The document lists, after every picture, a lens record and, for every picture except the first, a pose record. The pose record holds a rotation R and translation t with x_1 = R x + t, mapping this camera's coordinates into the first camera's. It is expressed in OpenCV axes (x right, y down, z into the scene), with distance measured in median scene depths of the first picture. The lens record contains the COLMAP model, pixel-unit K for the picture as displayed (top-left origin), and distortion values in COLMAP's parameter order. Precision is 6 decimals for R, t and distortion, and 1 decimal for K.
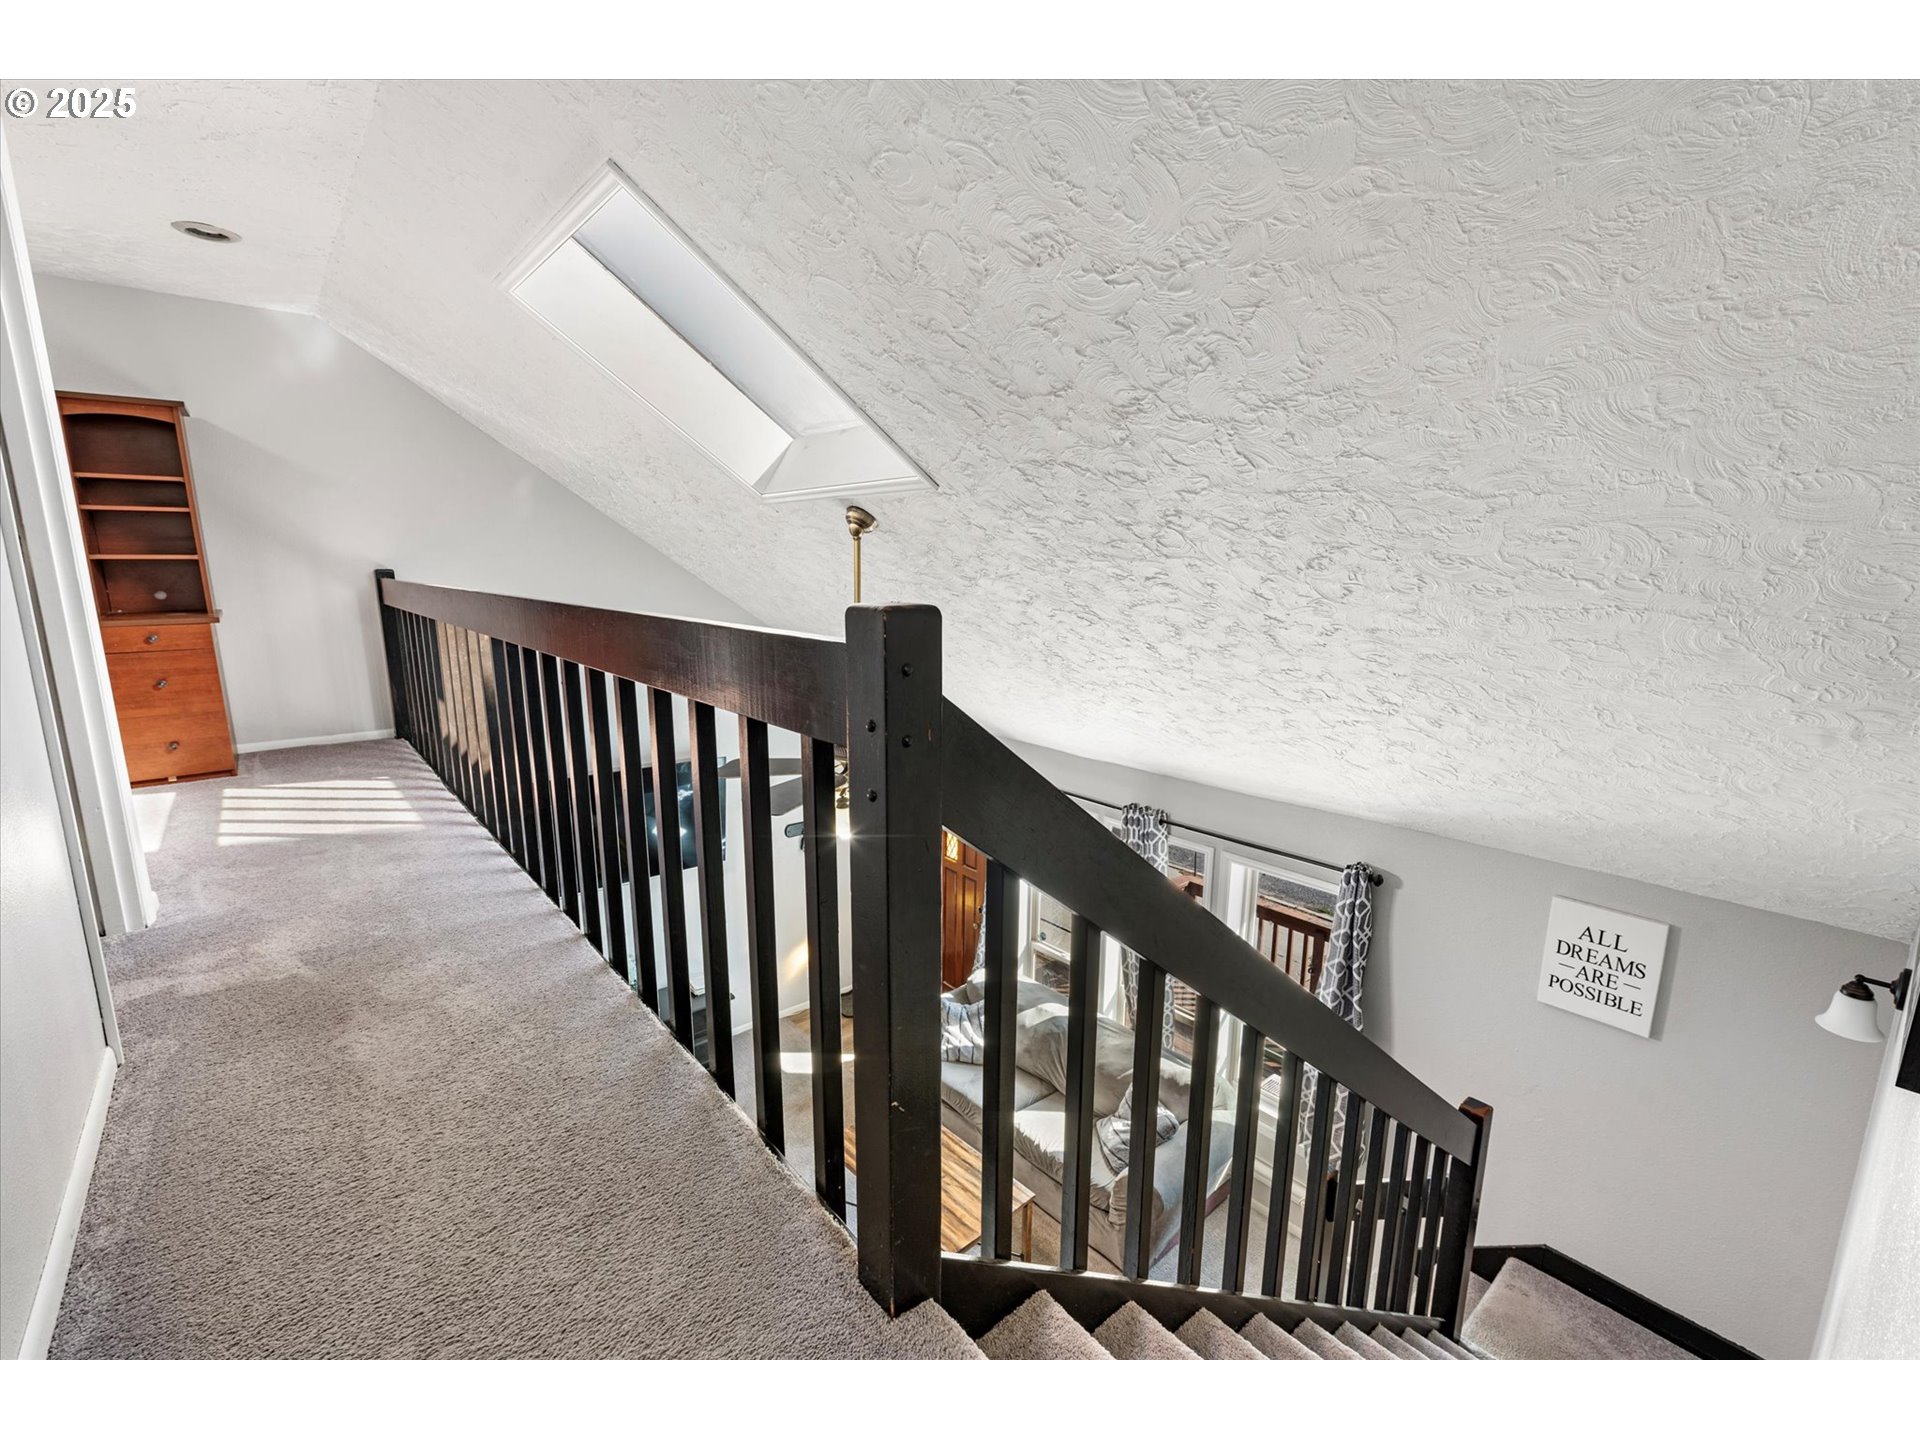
lens RADIAL K [[829.9, 0, 953.6], [0, 829.9, 726.9], [0, 0, 1]] dist [-0.001181, -0.000331]
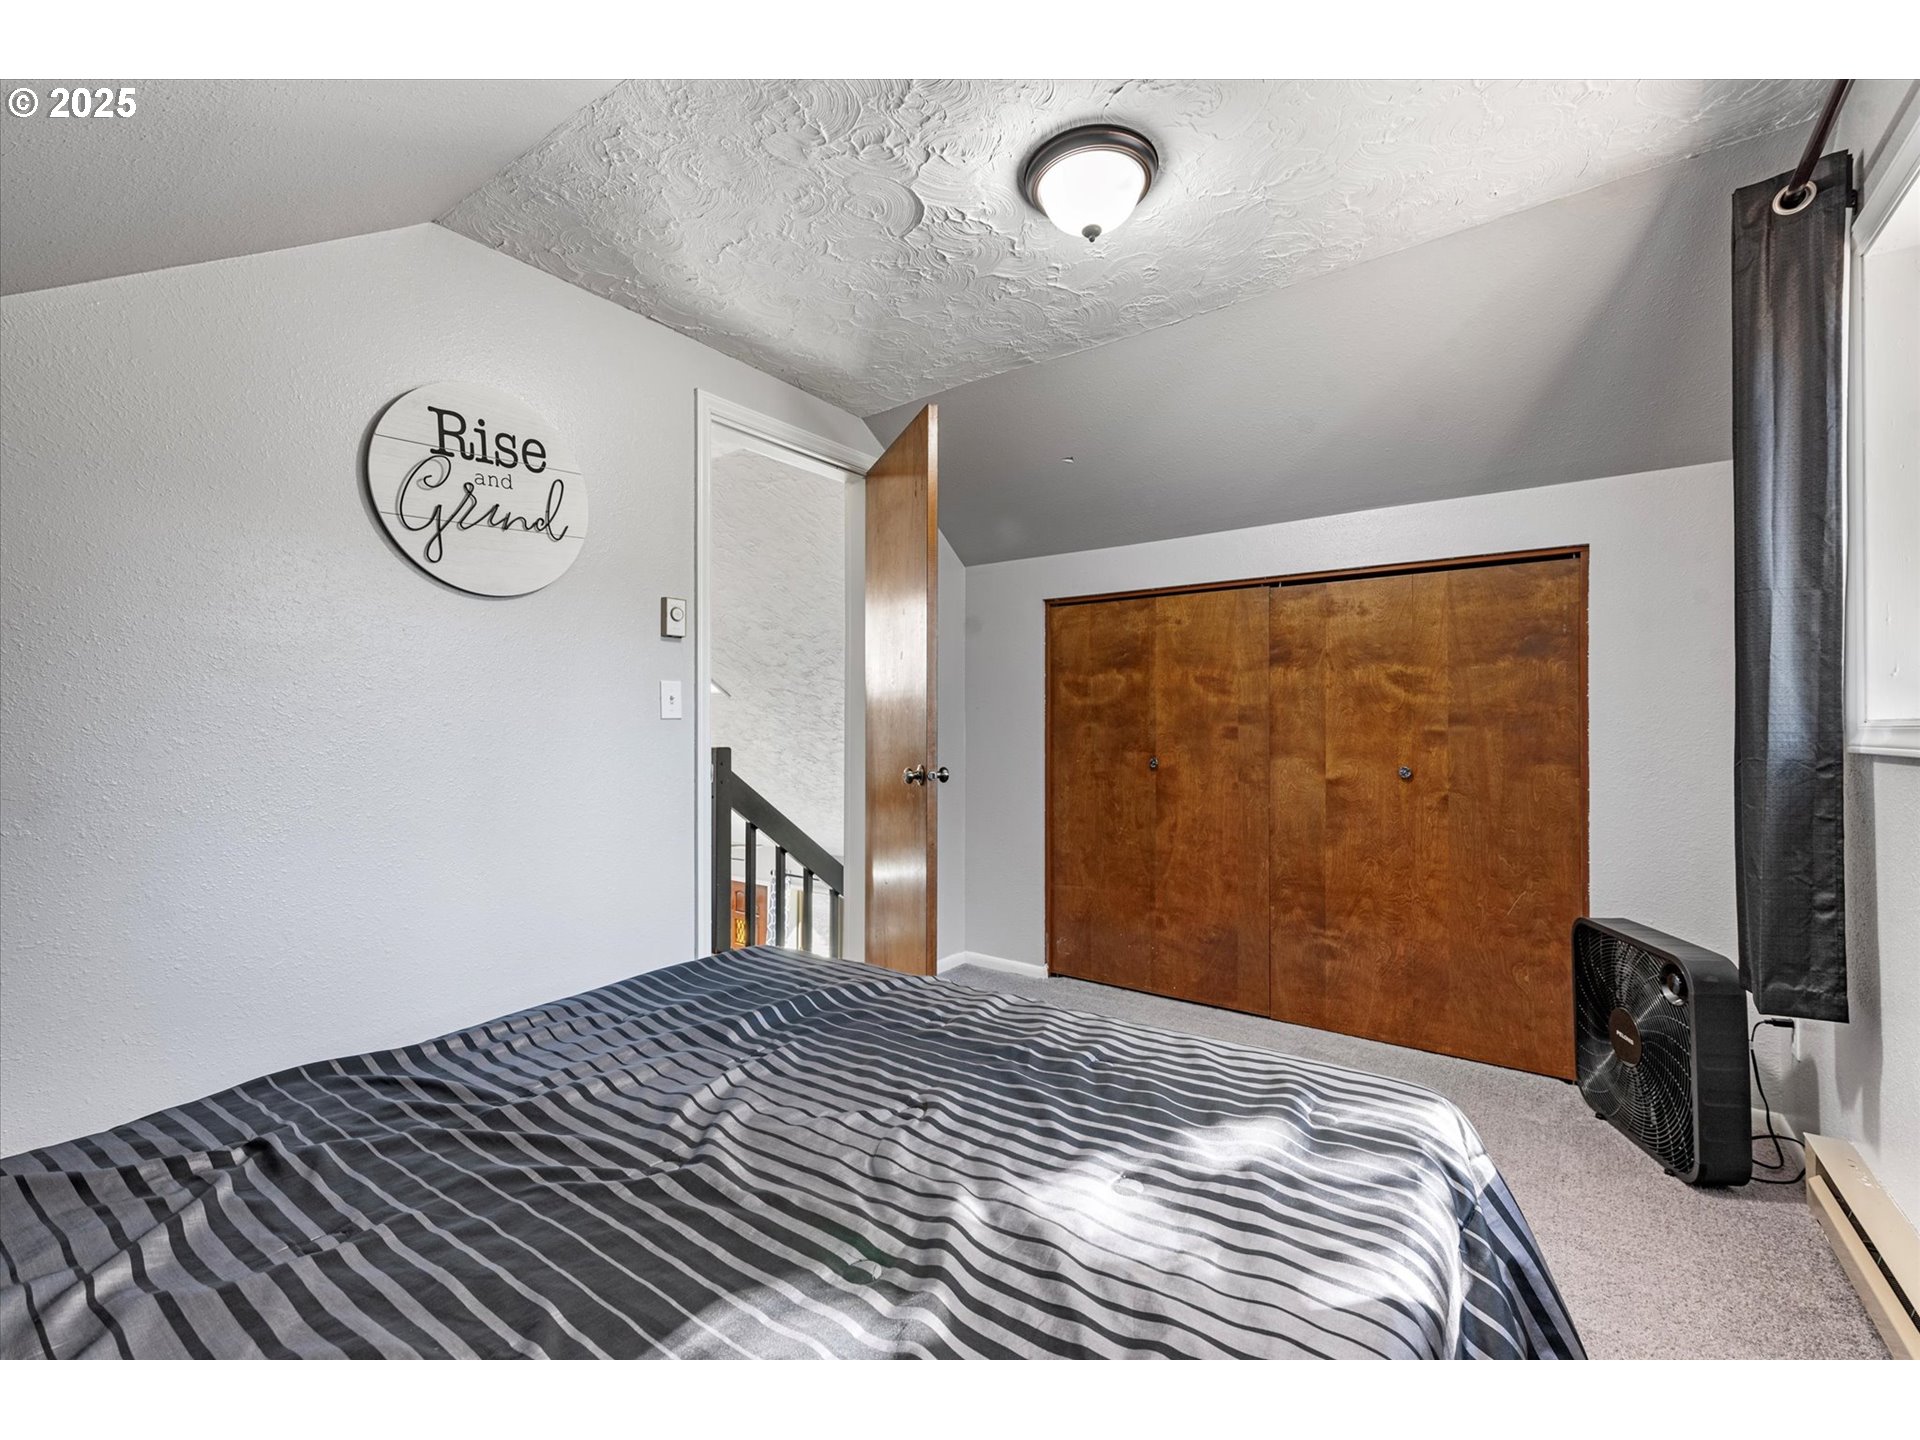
lens RADIAL K [[829.9, 0, 962.2], [0, 829.9, 717.8], [0, 0, 1]] dist [-0.001181, -0.000331]
pose [[0.967727, -0.002566, 0.251988, 0.031066], [0.052806, 0.979813, -0.192815, 0.300089], [-0.246407, 0.199899, 0.948327, -1.716472]]
